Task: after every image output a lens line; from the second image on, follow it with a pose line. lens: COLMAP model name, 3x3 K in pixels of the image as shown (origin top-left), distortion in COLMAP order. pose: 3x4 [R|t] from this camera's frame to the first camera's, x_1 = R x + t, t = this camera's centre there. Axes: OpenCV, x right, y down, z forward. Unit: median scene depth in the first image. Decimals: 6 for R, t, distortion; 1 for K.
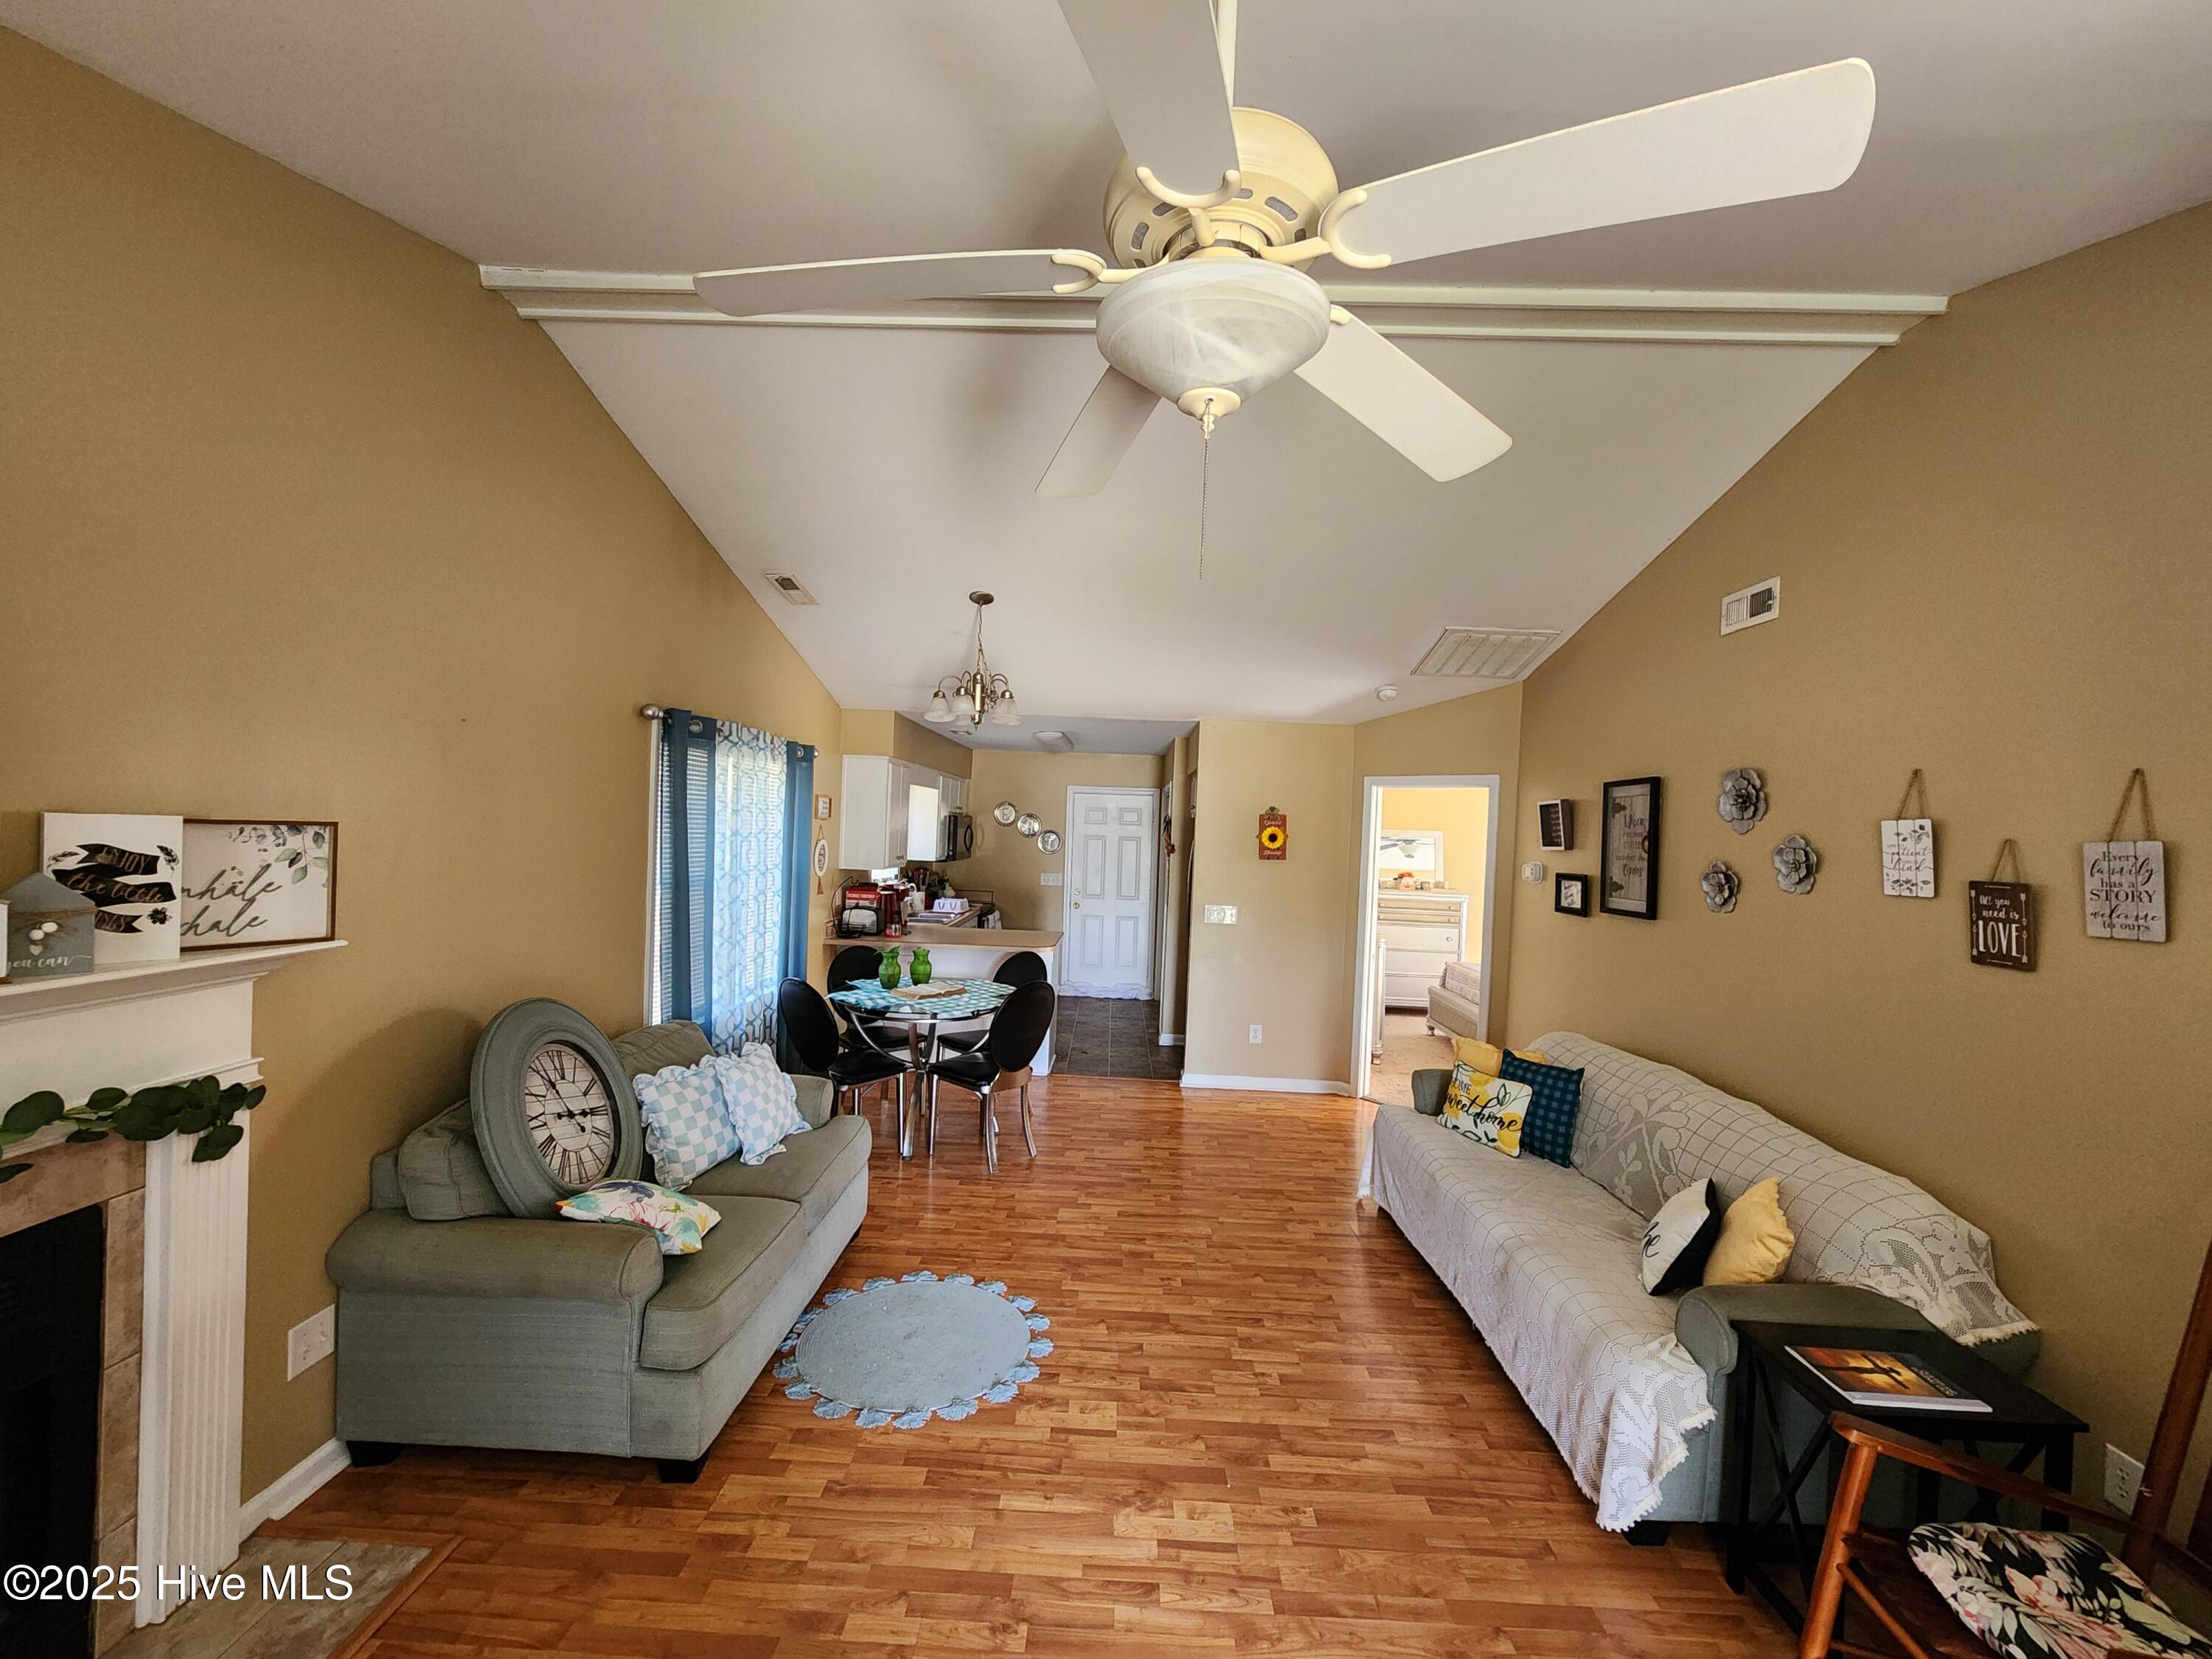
lens RADIAL K [[908.6, 0, 1101.8], [0, 908.6, 836.1], [0, 0, 1]] dist [-0.000033, 0.000341]
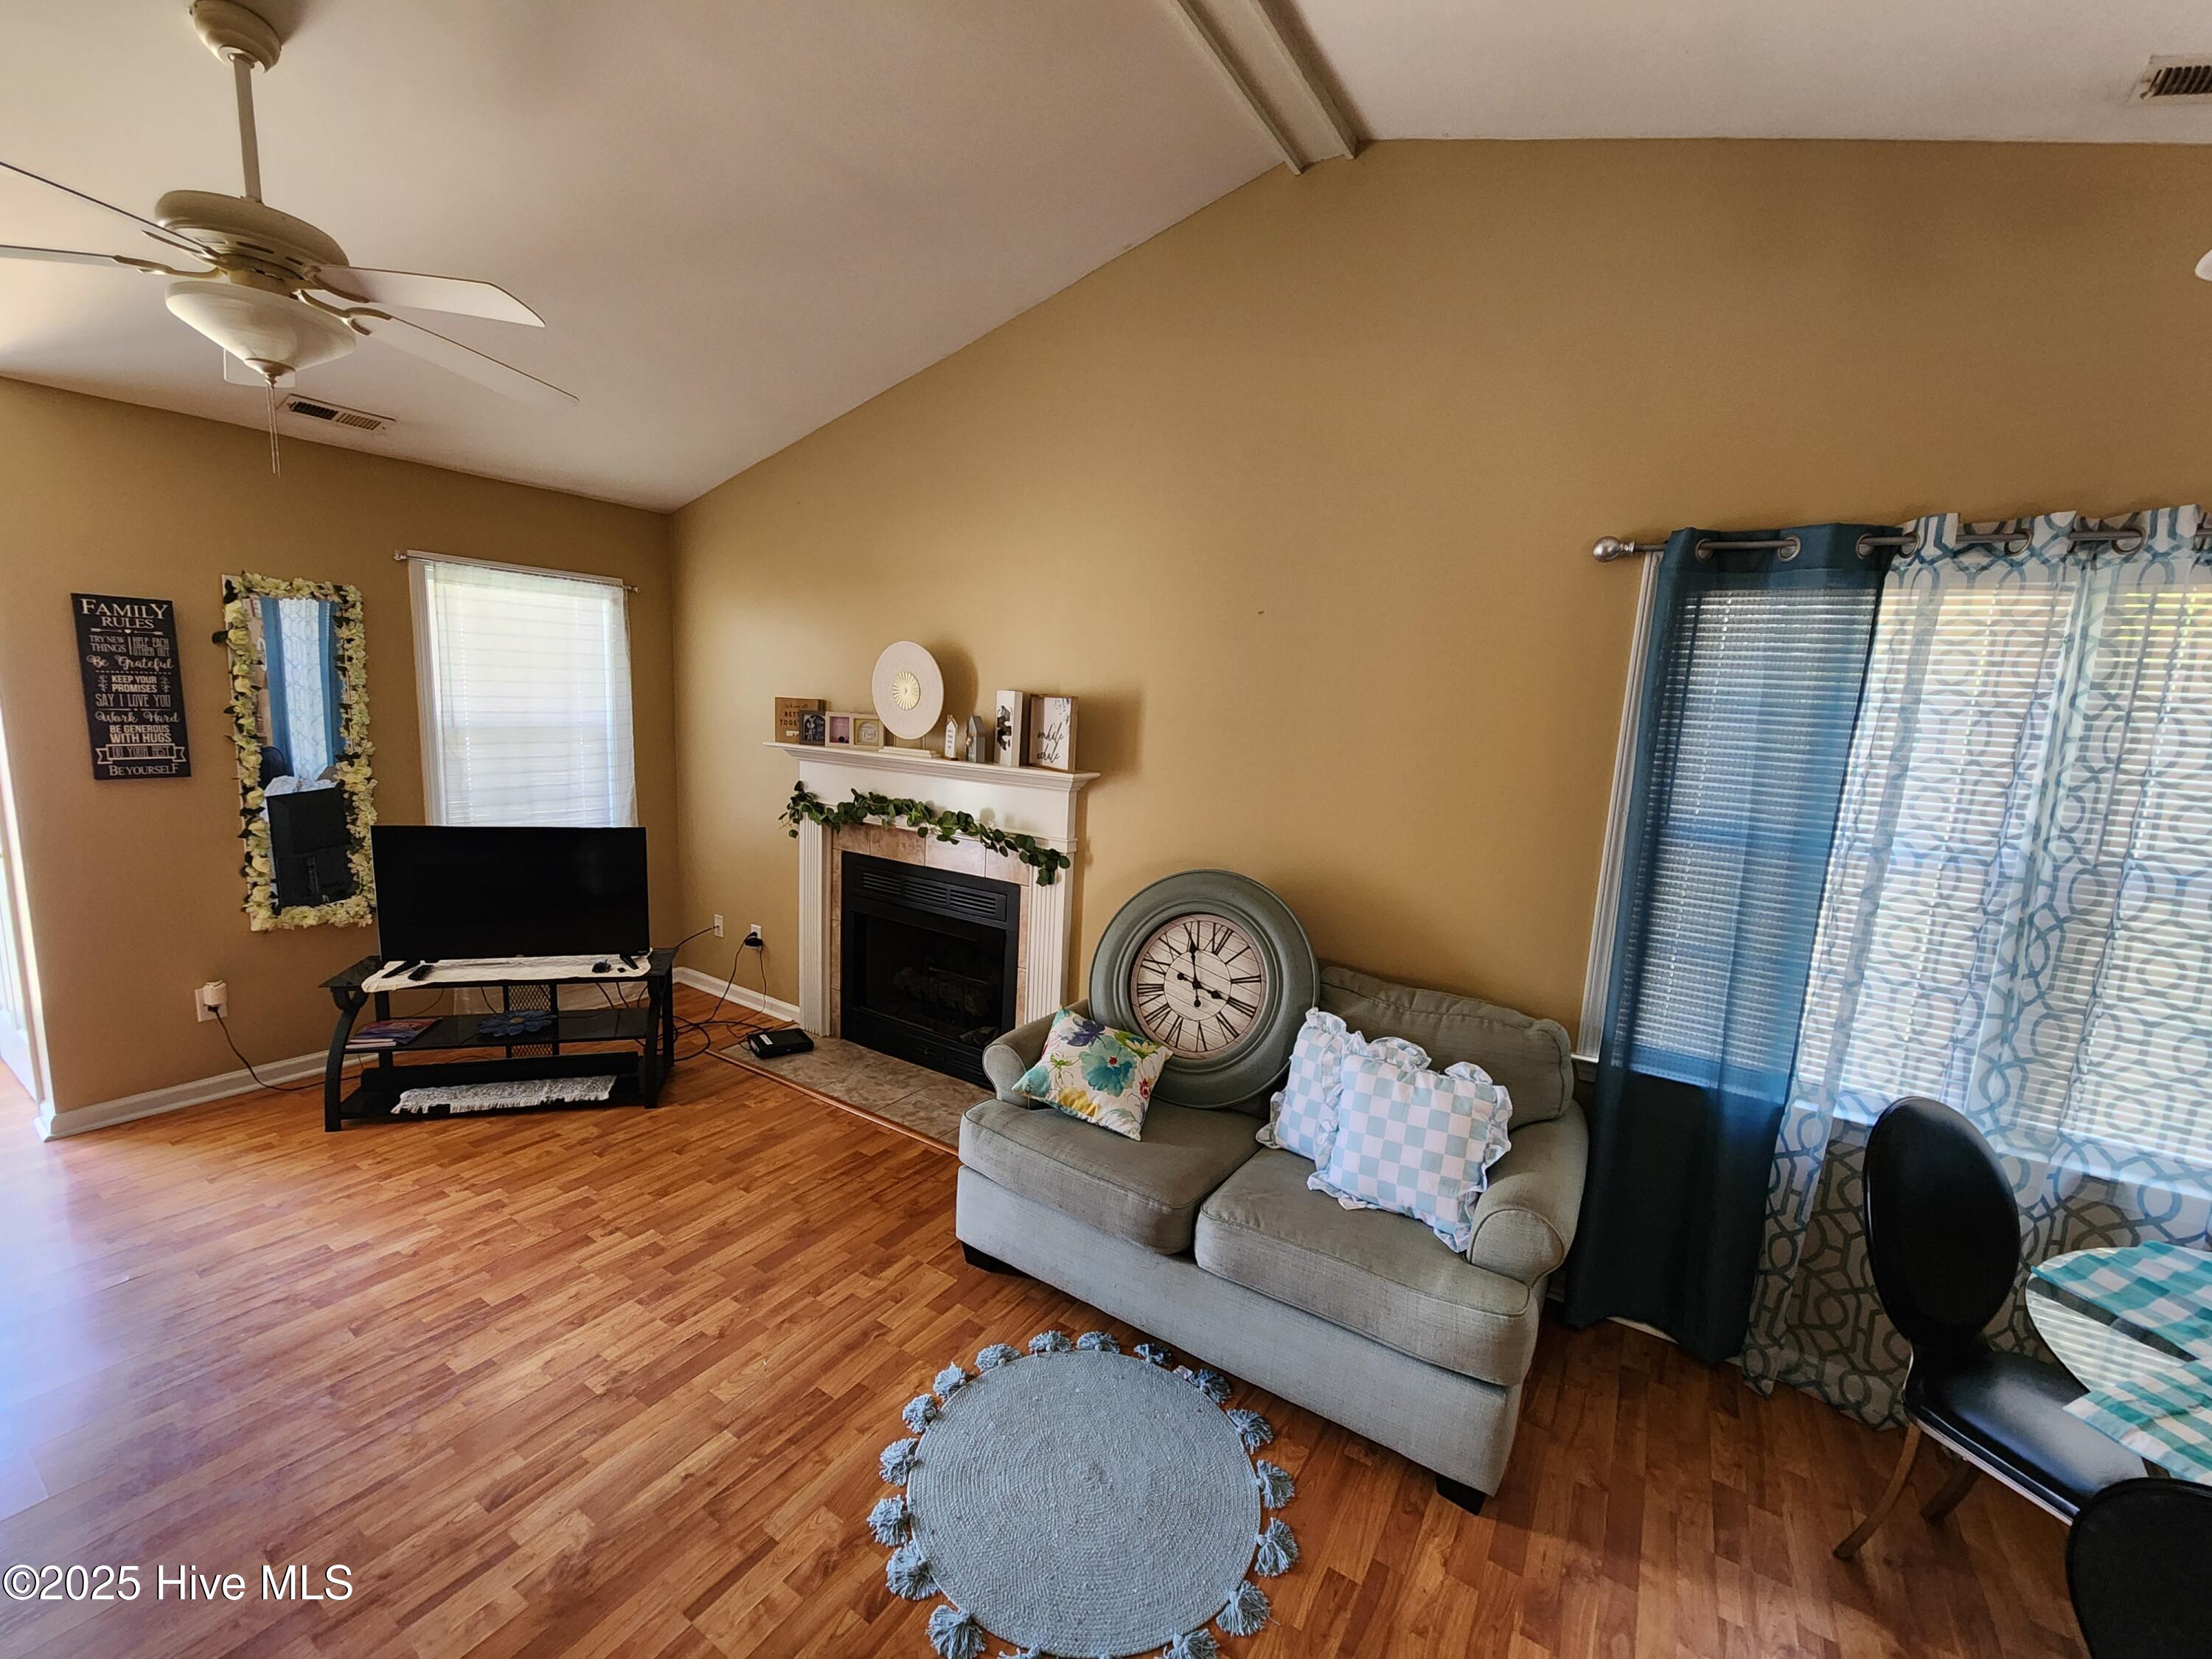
lens RADIAL K [[908.6, 0, 1094.5], [0, 908.6, 837.8], [0, 0, 1]] dist [-0.000033, 0.000341]
pose [[-0.523294, 0.059161, -0.850096, 0.345754], [-0.082714, 0.989350, 0.119769, 0.025141], [0.848128, 0.132989, -0.512828, 1.390103]]
